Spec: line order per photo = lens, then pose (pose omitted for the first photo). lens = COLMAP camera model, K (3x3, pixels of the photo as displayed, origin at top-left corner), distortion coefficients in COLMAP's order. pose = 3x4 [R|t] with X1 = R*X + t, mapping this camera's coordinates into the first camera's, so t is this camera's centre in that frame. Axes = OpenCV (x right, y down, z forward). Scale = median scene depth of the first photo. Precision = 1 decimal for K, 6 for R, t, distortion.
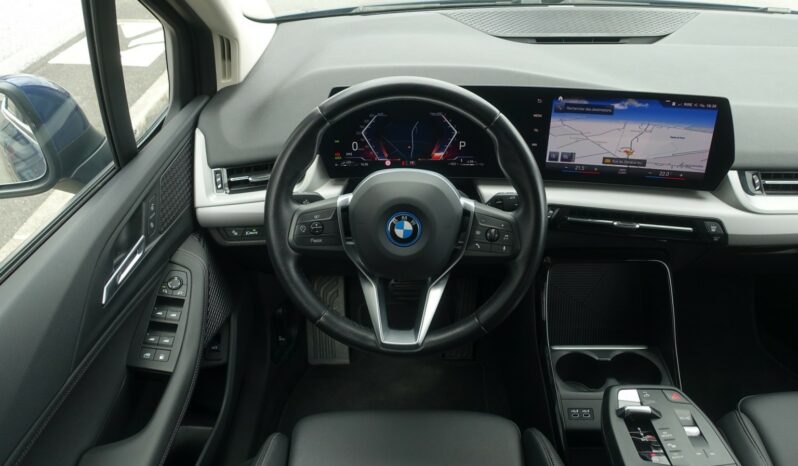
lens RADIAL K [[571.3, 0, 399.0], [0, 571.3, 233.0], [0, 0, 1]] dist [-0.005185, -0.000591]
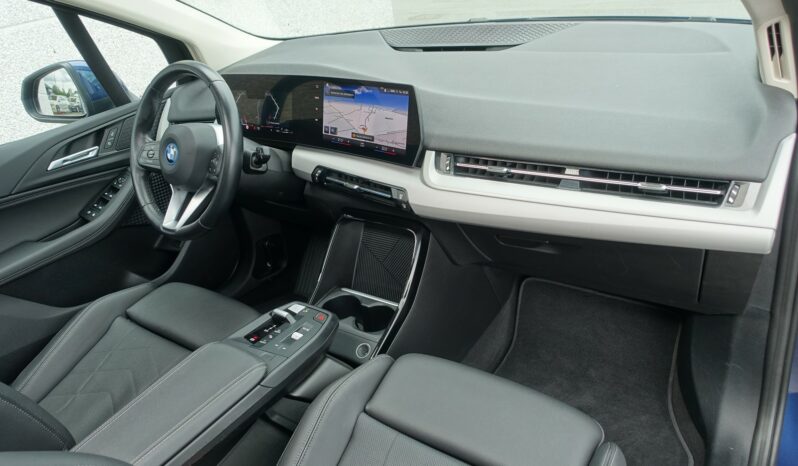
lens RADIAL K [[548.8, 0, 399.0], [0, 548.8, 233.0], [0, 0, 1]] dist [-0.008283, -0.000136]
pose [[0.824725, 0.173060, -0.538404, 1.154009], [-0.204408, 0.978885, 0.001532, 0.063674], [0.527301, 0.108791, 0.842685, 0.053638]]
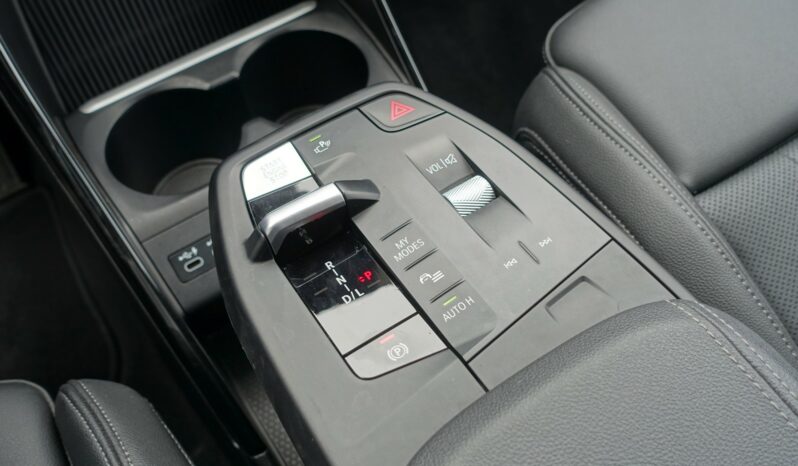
lens RADIAL K [[775.8, 0, 399.0], [0, 775.8, 233.0], [0, 0, 1]] dist [-0.003933, -0.002729]
pose [[0.832844, -0.477594, 0.279775, 0.302873], [0.335525, 0.837619, 0.431066, 0.142311], [-0.440219, -0.265139, 0.857851, 0.555043]]
